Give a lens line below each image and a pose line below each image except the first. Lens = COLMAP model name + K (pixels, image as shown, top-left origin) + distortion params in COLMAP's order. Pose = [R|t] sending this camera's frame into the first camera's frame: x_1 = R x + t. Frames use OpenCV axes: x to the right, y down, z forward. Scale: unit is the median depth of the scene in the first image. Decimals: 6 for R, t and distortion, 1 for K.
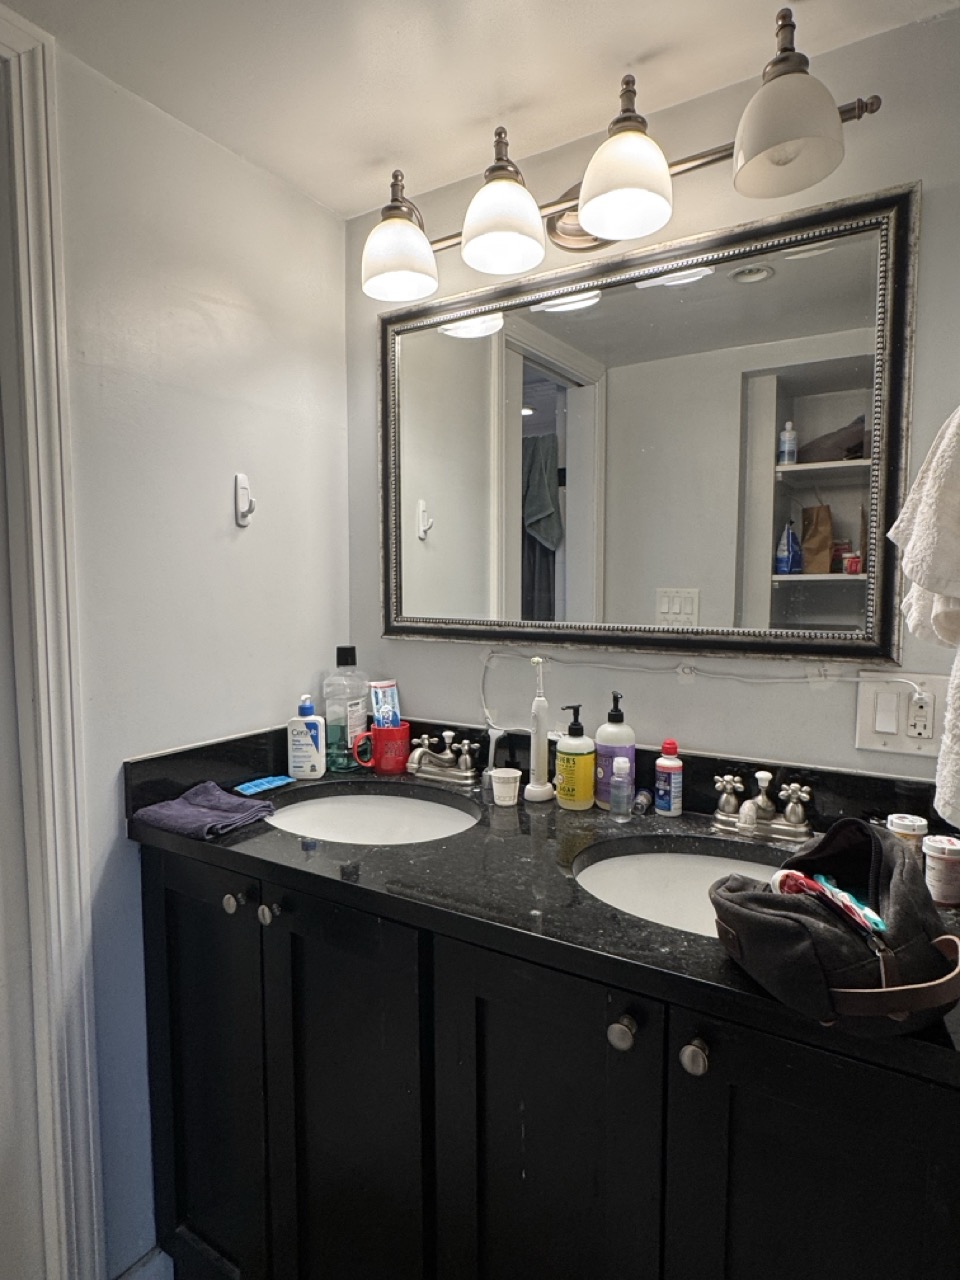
lens RADIAL K [[751.2, 0, 480.6], [0, 751.2, 596.2], [0, 0, 1]] dist [0.001772, 0.156982]
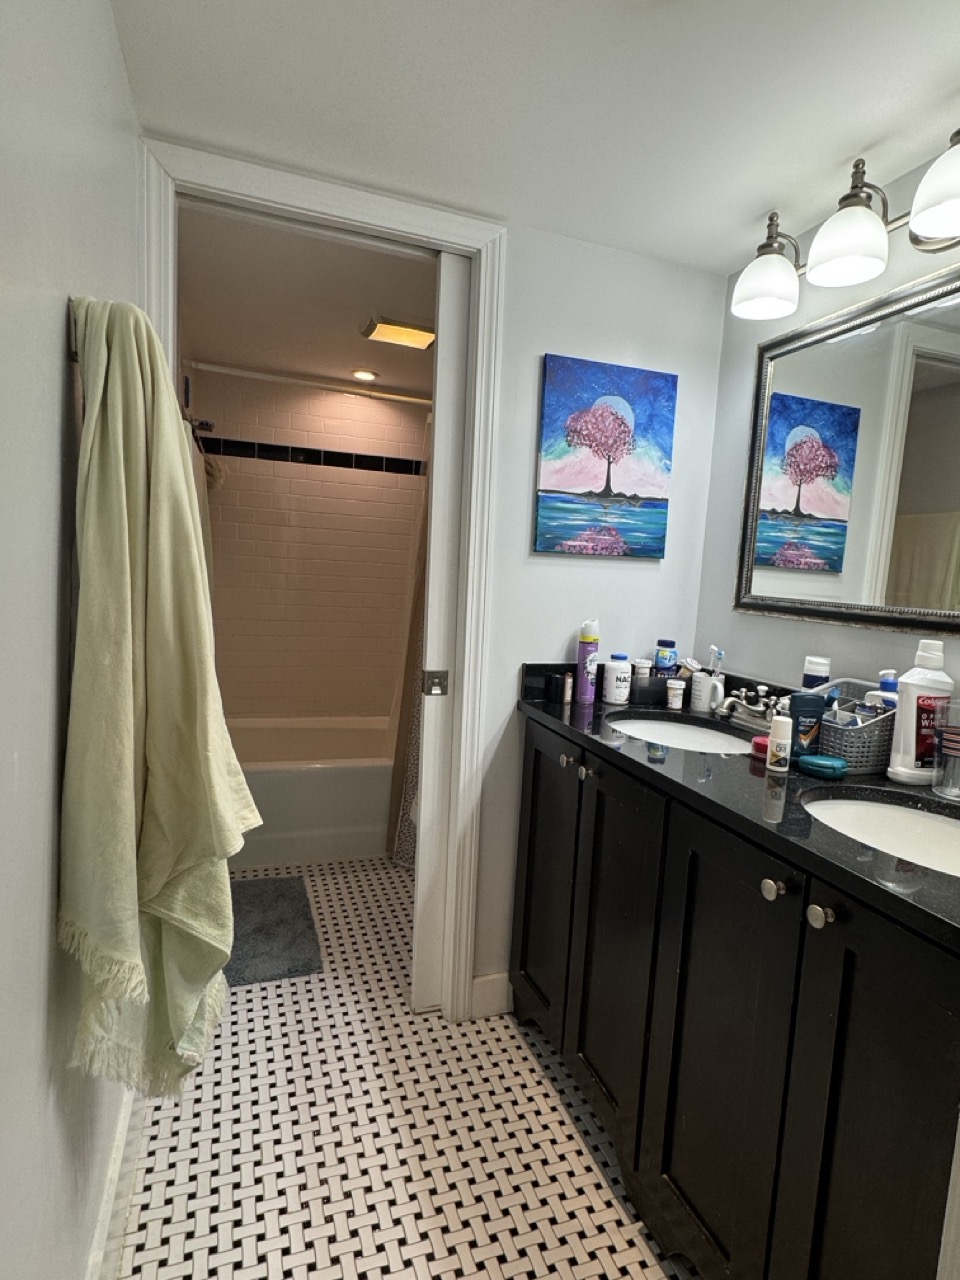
lens RADIAL K [[683.7, 0, 478.1], [0, 683.7, 636.3], [0, 0, 1]] dist [0.004884, -0.000346]
pose [[0.796258, 0.092995, -0.597767, 0.218679], [-0.041716, 0.994203, 0.099101, 0.003600], [0.603517, -0.053973, 0.795521, -0.144877]]
